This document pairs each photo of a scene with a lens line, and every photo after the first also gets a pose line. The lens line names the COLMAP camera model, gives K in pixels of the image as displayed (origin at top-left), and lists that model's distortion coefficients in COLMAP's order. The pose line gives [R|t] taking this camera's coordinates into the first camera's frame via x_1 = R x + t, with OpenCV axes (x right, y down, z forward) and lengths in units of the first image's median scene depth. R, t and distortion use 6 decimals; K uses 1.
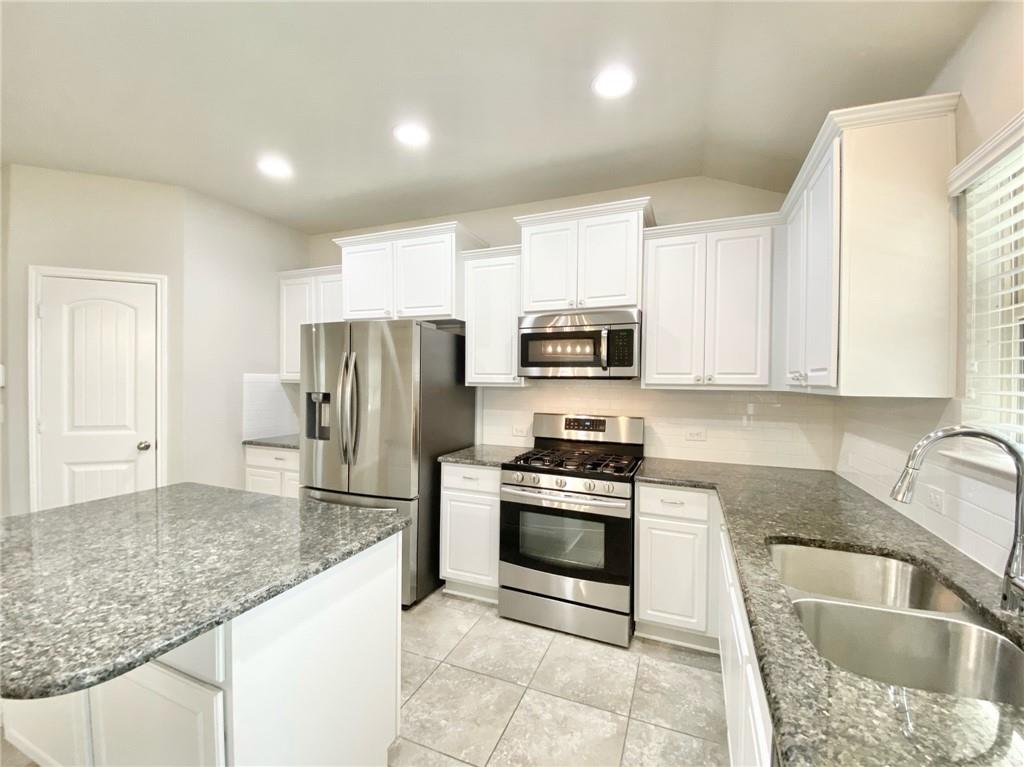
lens RADIAL K [[412.4, 0, 512.0], [0, 412.4, 383.5], [0, 0, 1]] dist [0.000191, -0.019460]
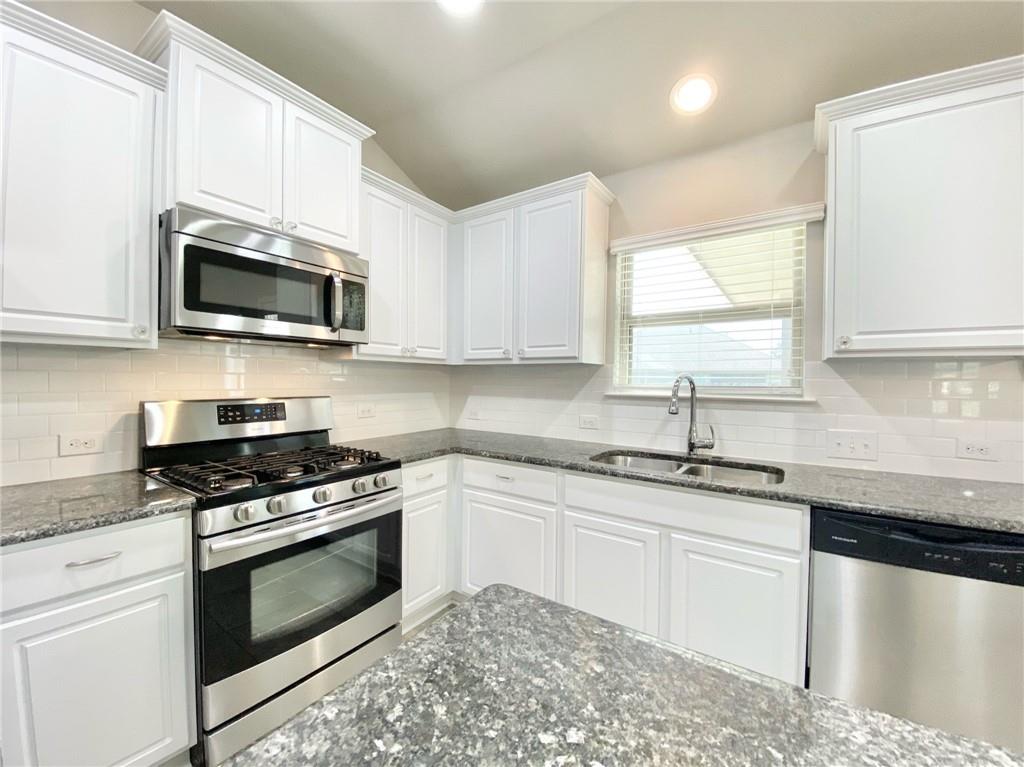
lens RADIAL K [[412.4, 0, 512.0], [0, 412.4, 383.5], [0, 0, 1]] dist [0.000191, -0.019460]
pose [[0.183701, -0.019272, 0.982793, -0.453859], [-0.005439, 0.999773, 0.020621, 0.044077], [-0.982967, -0.009134, 0.183554, 0.559344]]
